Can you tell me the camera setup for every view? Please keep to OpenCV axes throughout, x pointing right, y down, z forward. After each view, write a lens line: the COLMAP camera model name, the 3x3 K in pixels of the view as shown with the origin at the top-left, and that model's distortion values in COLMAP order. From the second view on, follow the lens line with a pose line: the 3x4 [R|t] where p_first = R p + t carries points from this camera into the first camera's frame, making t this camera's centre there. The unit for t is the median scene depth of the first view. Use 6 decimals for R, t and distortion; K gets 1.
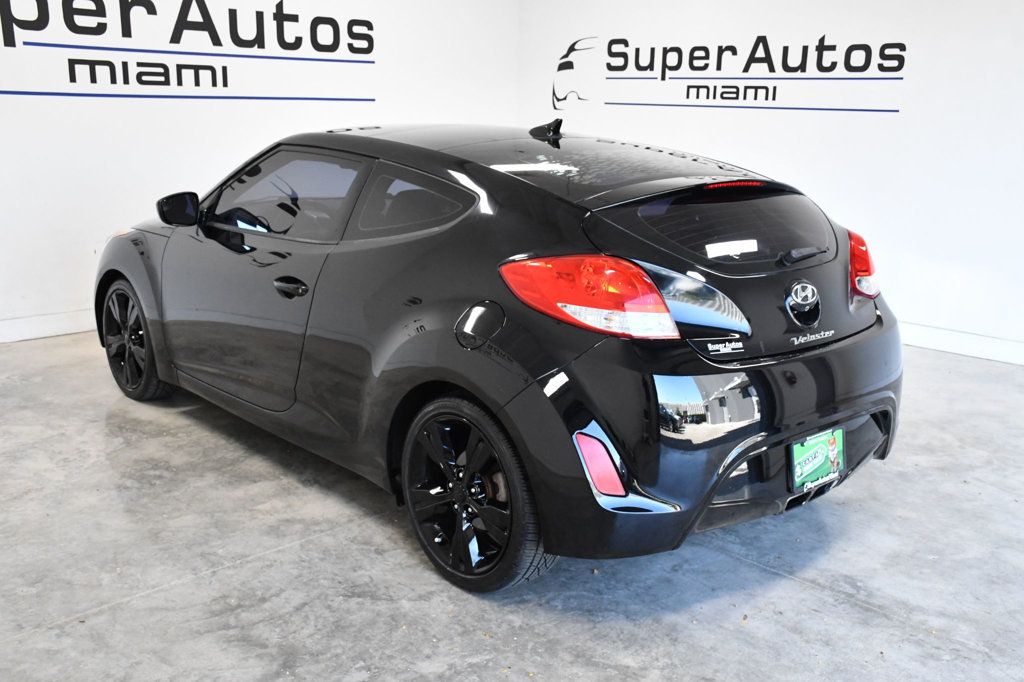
lens RADIAL K [[995.7, 0, 487.4], [0, 995.7, 344.6], [0, 0, 1]] dist [0.044650, 0.000000]
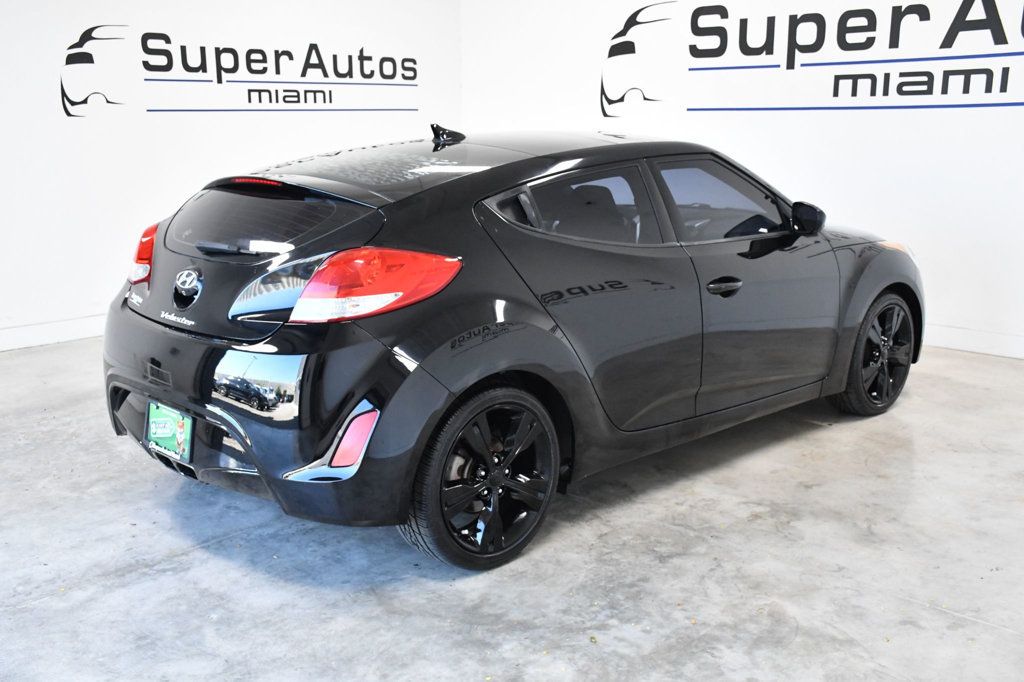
lens RADIAL K [[1073.8, 0, 519.1], [0, 1073.8, 346.5], [0, 0, 1]] dist [0.071115, 0.000000]
pose [[0.050896, 0.197998, -0.978880, 0.743874], [-0.230713, 0.955969, 0.181368, -0.137647], [0.971690, 0.216609, 0.094336, 0.622683]]
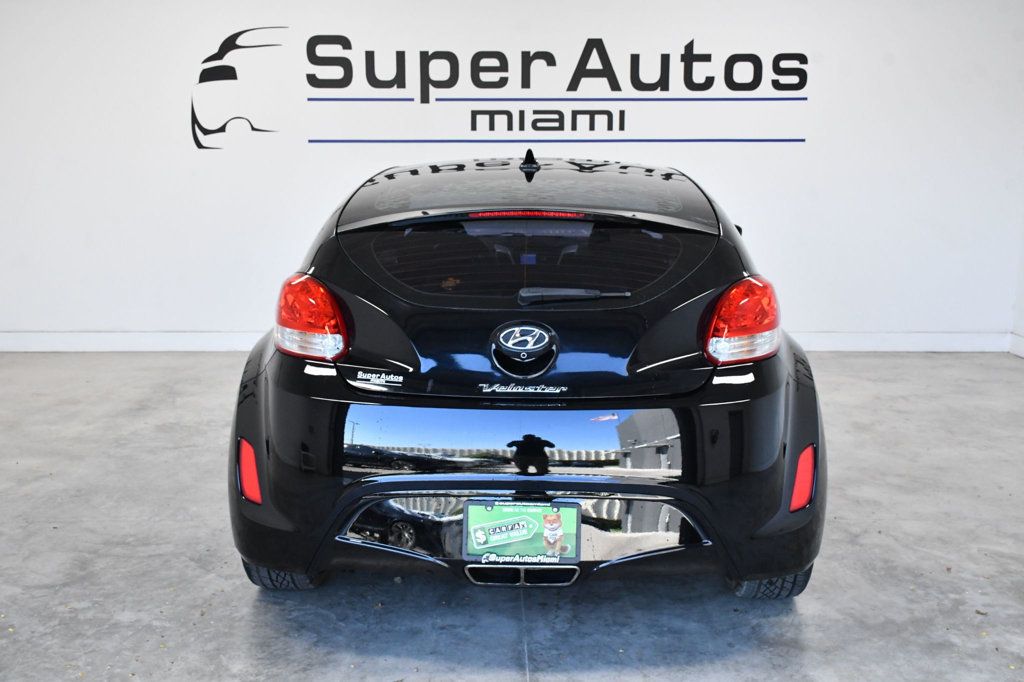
lens RADIAL K [[1101.3, 0, 514.5], [0, 1101.3, 320.8], [0, 0, 1]] dist [0.088589, 0.000000]
pose [[0.732753, 0.092501, -0.674179, 0.481595], [-0.148982, 0.988490, -0.026299, -0.021293], [0.663986, 0.119712, 0.738100, 0.132353]]
